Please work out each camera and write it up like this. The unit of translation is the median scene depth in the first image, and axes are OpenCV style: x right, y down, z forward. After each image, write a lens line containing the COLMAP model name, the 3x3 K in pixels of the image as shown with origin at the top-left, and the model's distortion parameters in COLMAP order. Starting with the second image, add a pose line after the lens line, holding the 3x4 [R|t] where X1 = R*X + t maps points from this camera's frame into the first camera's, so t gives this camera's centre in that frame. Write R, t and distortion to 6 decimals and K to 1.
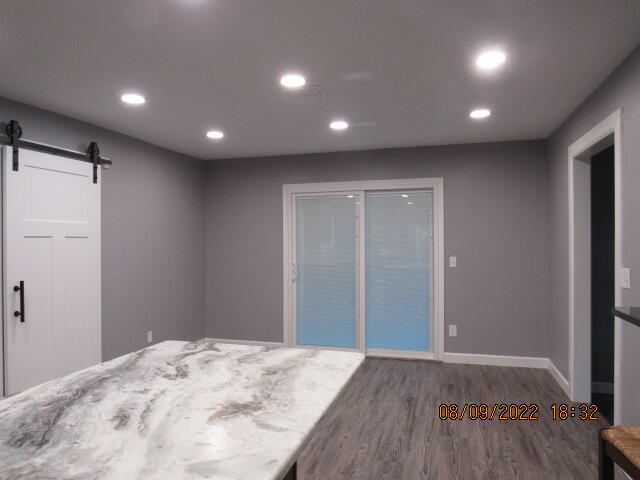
lens RADIAL K [[455.9, 0, 317.7], [0, 455.9, 238.8], [0, 0, 1]] dist [-0.021928, -0.004427]
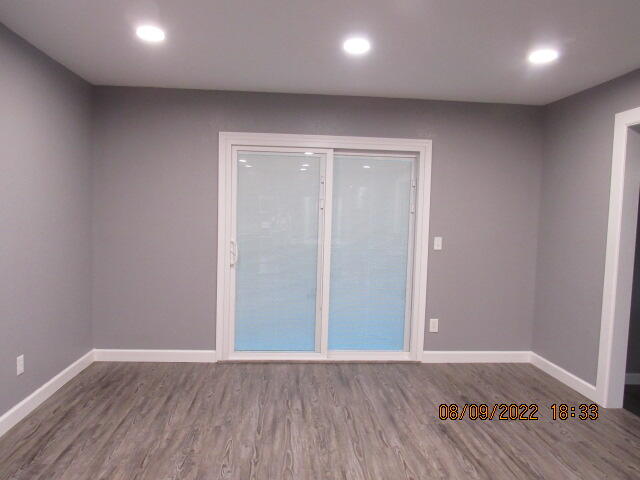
lens RADIAL K [[455.9, 0, 321.4], [0, 455.9, 242.7], [0, 0, 1]] dist [-0.021928, -0.004427]
pose [[0.936726, 0.010089, 0.349918, -0.193766], [-0.035861, 0.997091, 0.067252, 0.000749], [-0.348222, -0.075545, 0.934363, 0.295703]]
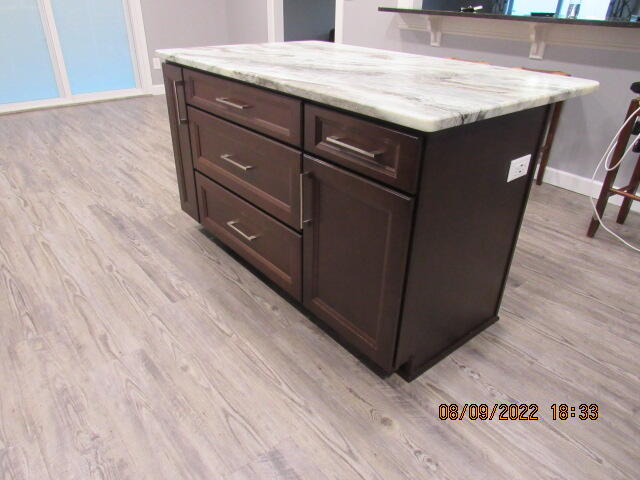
lens RADIAL K [[455.9, 0, 319.8], [0, 455.9, 238.6], [0, 0, 1]] dist [-0.021928, -0.004427]
pose [[0.572376, -0.387461, 0.722676, -0.406057], [-0.020832, 0.874165, 0.485182, 0.040081], [-0.819727, -0.292761, 0.492279, 0.048386]]
